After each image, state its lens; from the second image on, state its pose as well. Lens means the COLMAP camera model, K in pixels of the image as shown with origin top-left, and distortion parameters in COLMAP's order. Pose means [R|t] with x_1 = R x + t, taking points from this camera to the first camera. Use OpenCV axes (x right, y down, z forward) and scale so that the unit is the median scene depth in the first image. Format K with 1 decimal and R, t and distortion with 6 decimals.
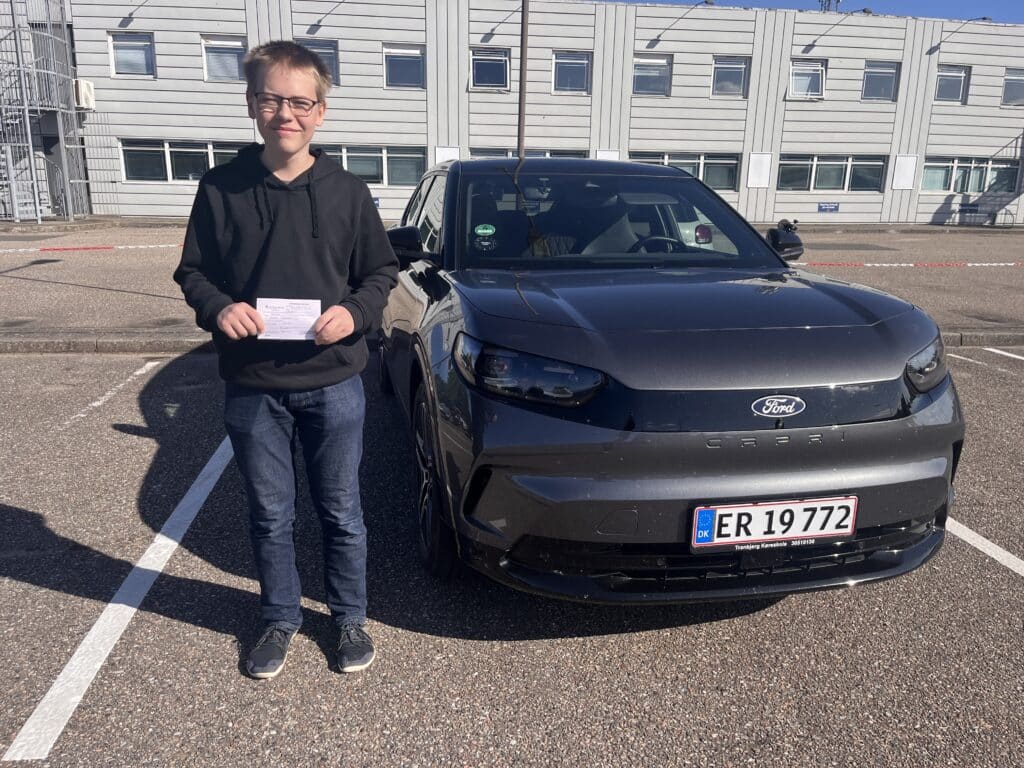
lens RADIAL K [[777.9, 0, 488.4], [0, 777.9, 393.7], [0, 0, 1]] dist [0.034993, -0.026513]
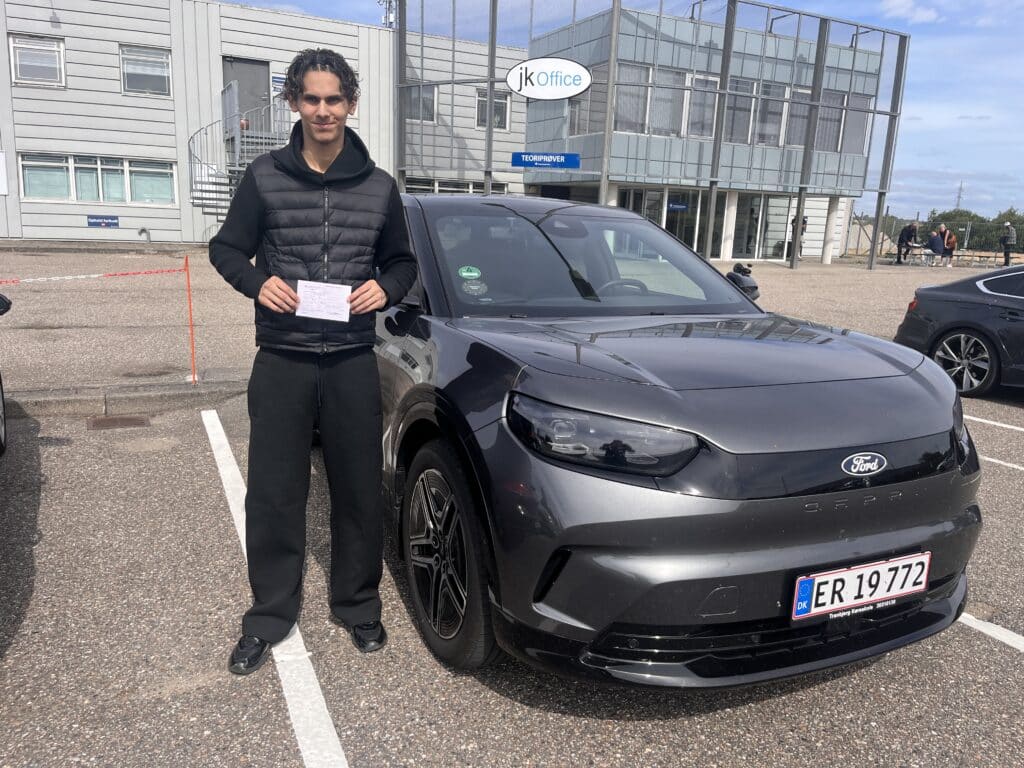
lens RADIAL K [[777.9, 0, 510.4], [0, 777.9, 375.3], [0, 0, 1]] dist [0.034993, -0.026513]
pose [[0.971811, -0.020242, 0.234889, -0.272491], [0.033389, 0.998082, -0.052129, -0.056265], [-0.233384, 0.058503, 0.970623, 0.157072]]
